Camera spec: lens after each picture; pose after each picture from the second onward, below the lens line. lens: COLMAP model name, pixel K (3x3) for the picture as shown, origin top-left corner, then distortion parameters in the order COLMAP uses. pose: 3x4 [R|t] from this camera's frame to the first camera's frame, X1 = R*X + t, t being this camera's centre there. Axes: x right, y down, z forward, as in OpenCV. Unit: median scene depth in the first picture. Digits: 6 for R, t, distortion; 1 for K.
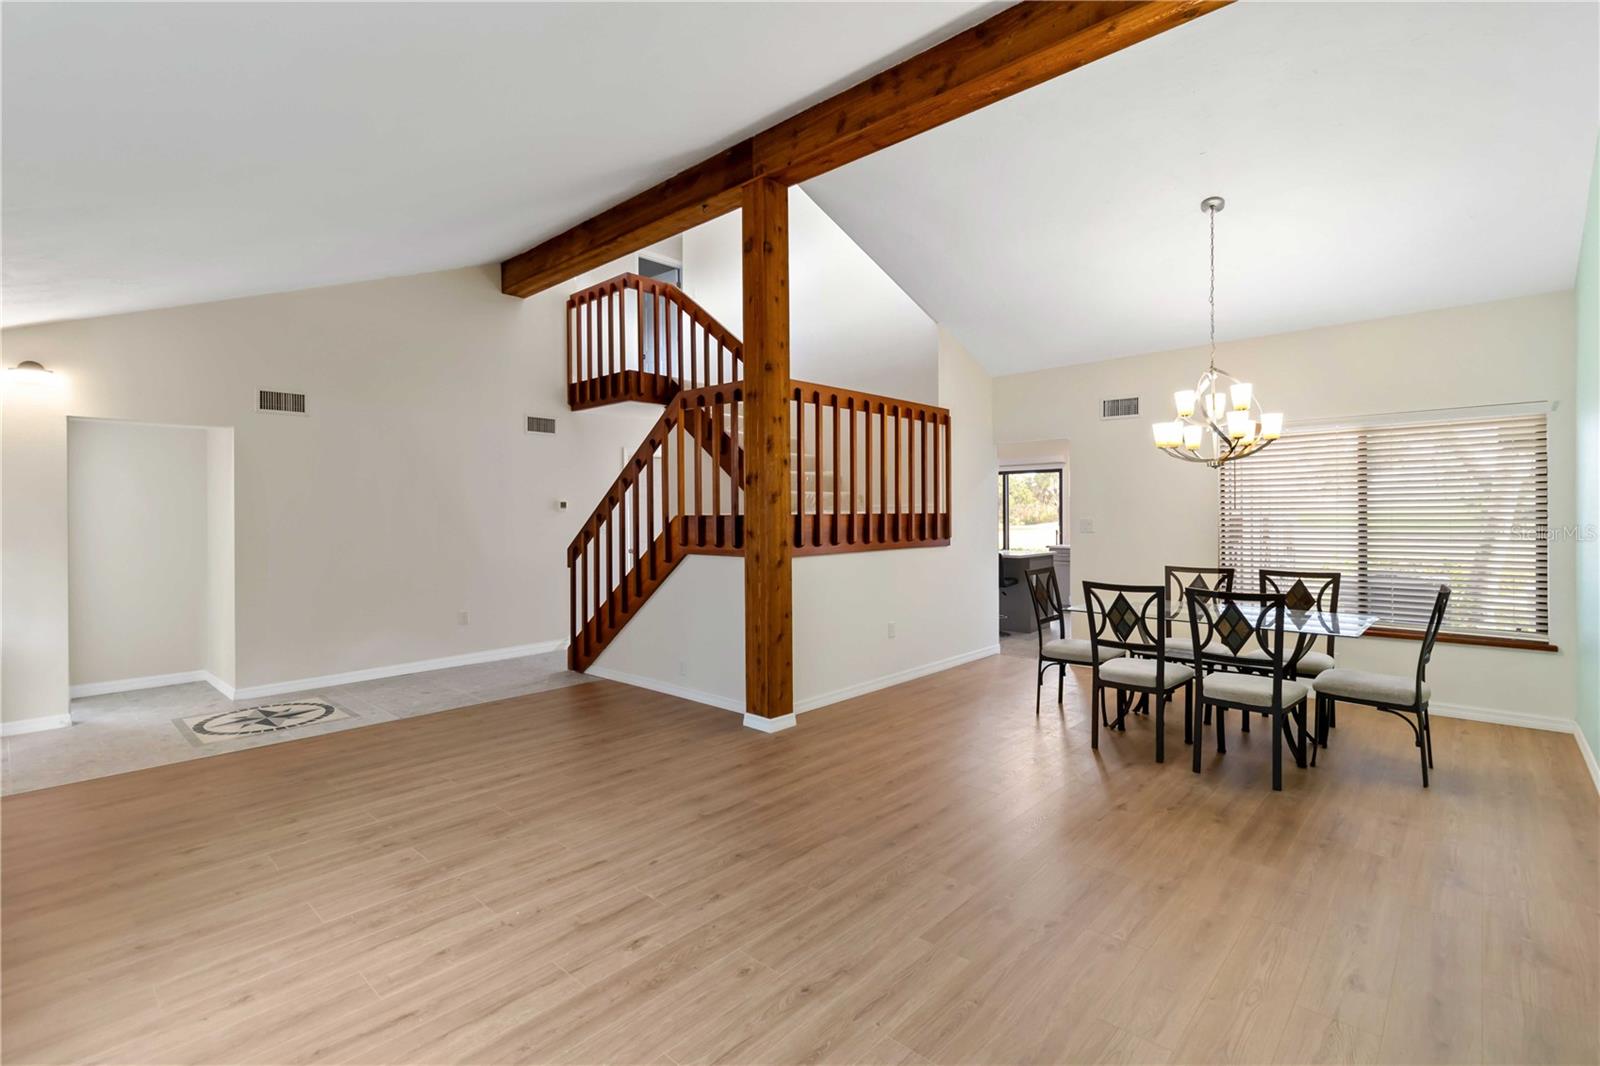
lens RADIAL K [[756.7, 0, 802.8], [0, 756.7, 509.4], [0, 0, 1]] dist [0.003528, 0.000555]
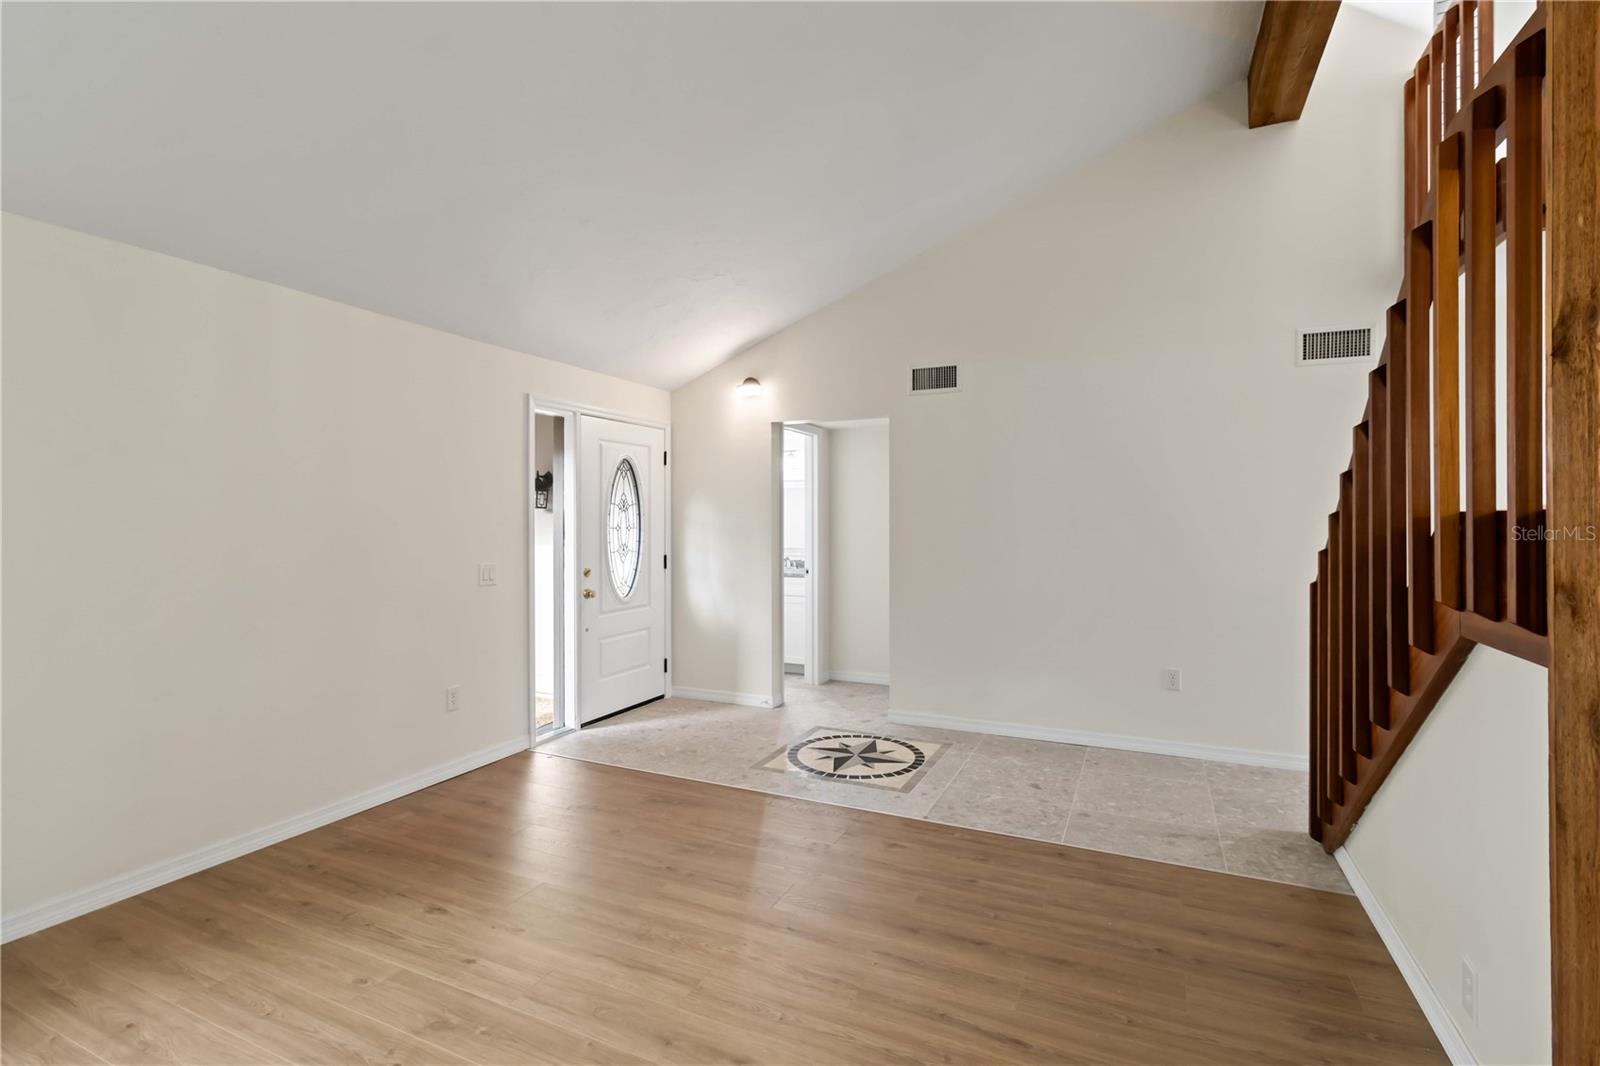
lens RADIAL K [[756.7, 0, 802.8], [0, 756.7, 509.4], [0, 0, 1]] dist [0.003528, 0.000555]
pose [[0.289282, -0.006696, -0.957220, 0.075662], [0.005385, 0.999971, -0.005368, 0.006537], [0.957229, -0.003602, 0.289310, 0.709977]]
